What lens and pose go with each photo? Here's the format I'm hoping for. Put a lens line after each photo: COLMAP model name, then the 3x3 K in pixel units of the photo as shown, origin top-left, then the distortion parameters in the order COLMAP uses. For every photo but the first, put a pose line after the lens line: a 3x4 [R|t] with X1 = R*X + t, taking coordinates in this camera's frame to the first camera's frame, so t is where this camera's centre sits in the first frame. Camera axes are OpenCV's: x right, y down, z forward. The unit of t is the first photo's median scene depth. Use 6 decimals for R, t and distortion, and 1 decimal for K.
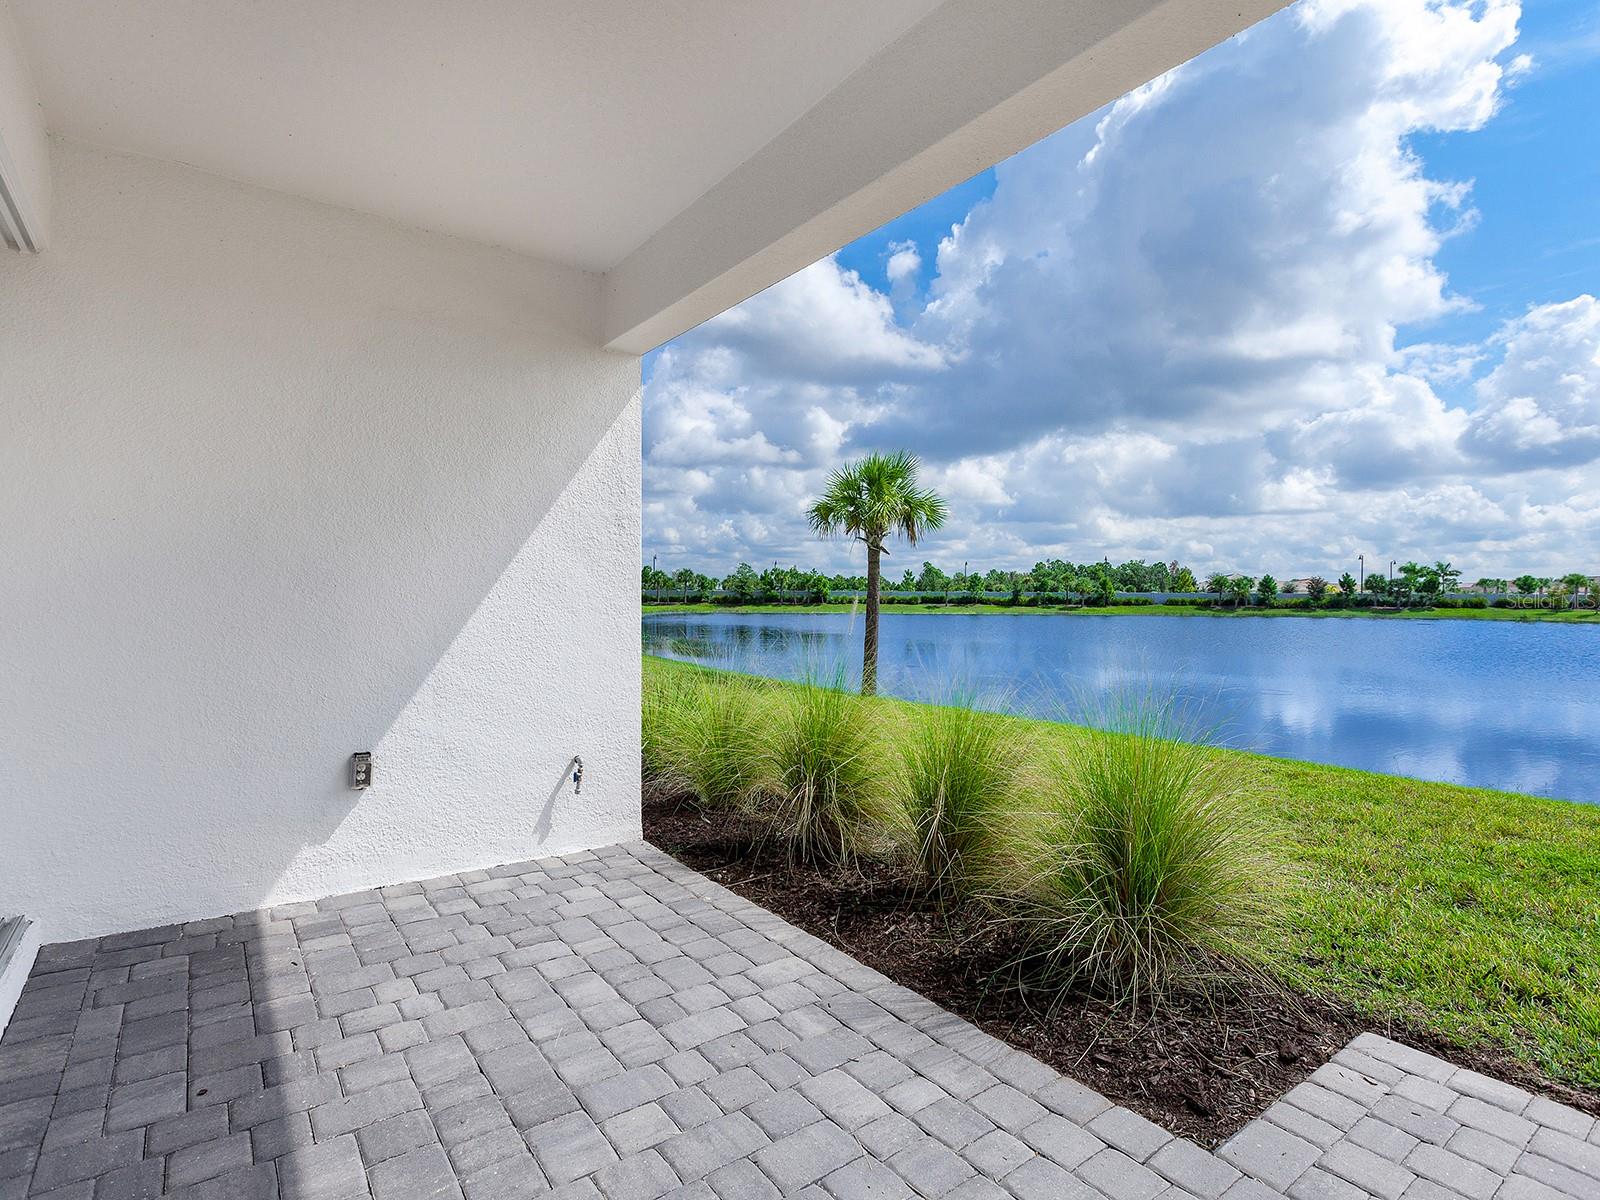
lens RADIAL K [[799.9, 0, 810.9], [0, 799.9, 592.9], [0, 0, 1]] dist [-0.000465, 0.000324]
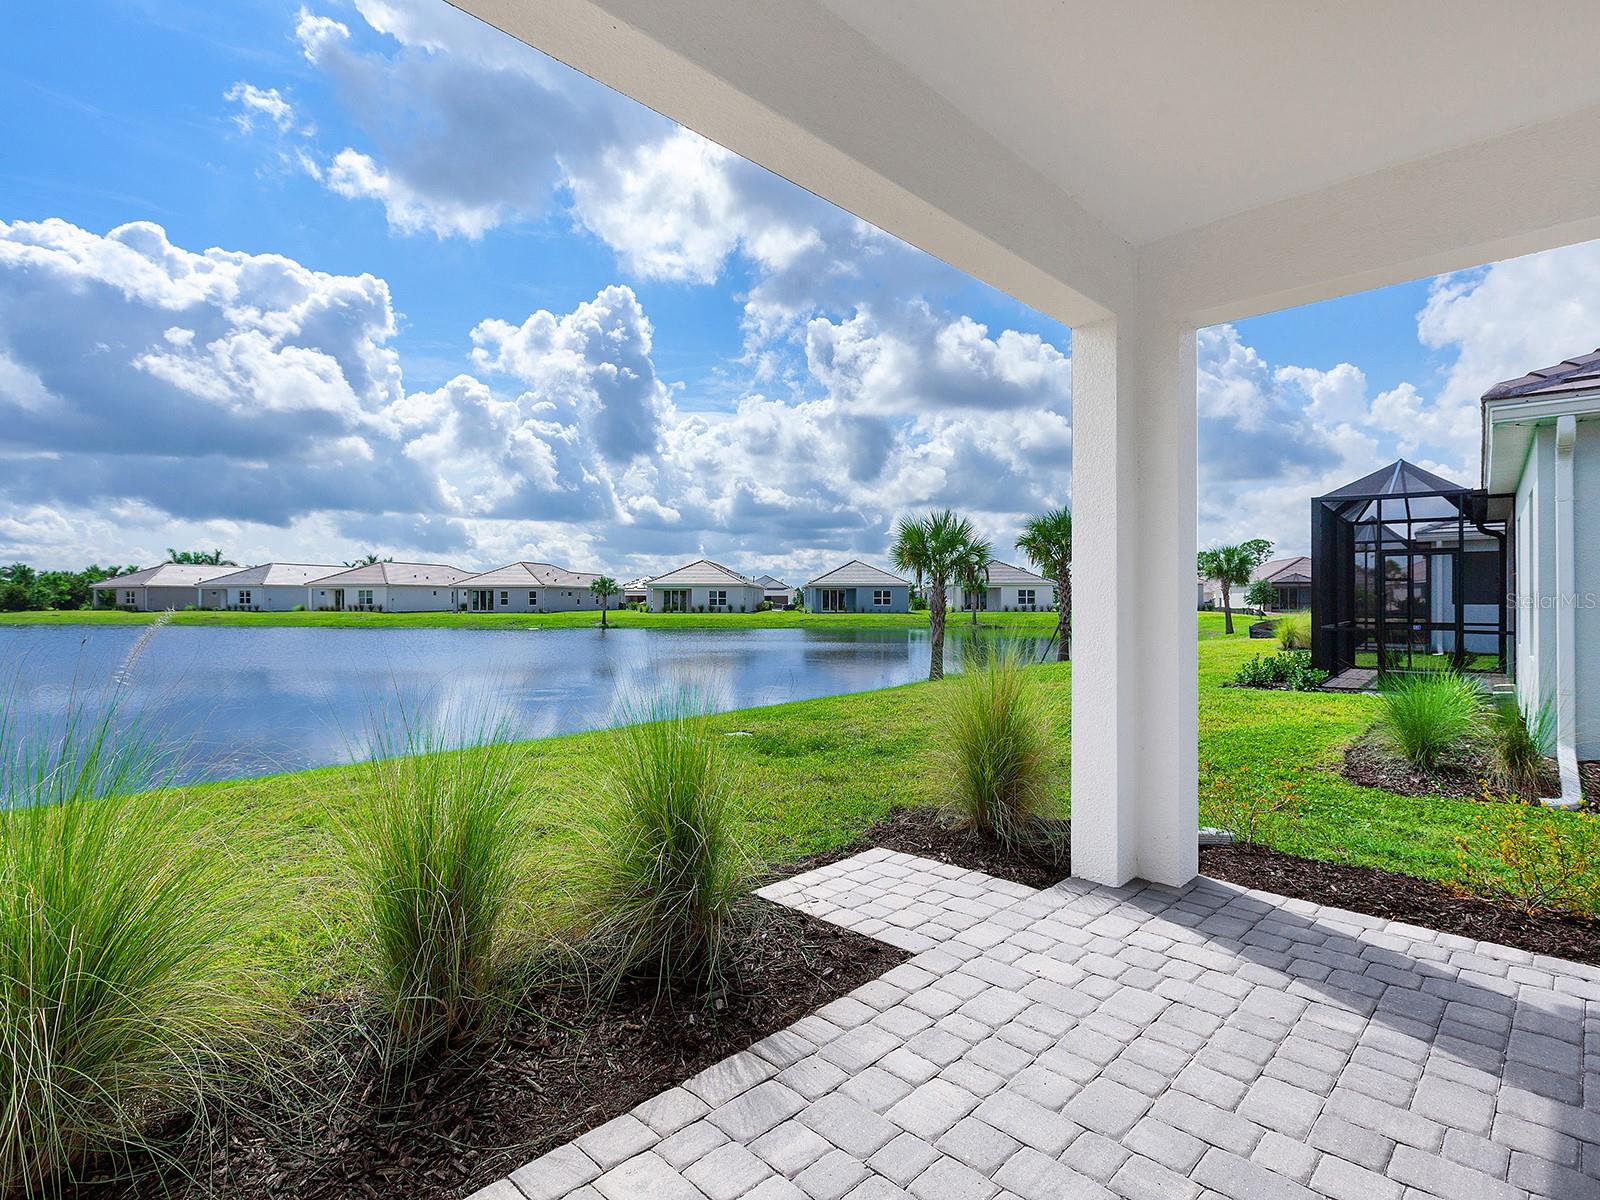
lens RADIAL K [[799.9, 0, 810.9], [0, 799.9, 592.9], [0, 0, 1]] dist [-0.000465, 0.000324]
pose [[-0.155433, 0.004855, 0.987834, -0.900952], [-0.012763, 0.999895, -0.006922, 0.003652], [-0.987764, -0.013683, -0.155355, 1.287617]]
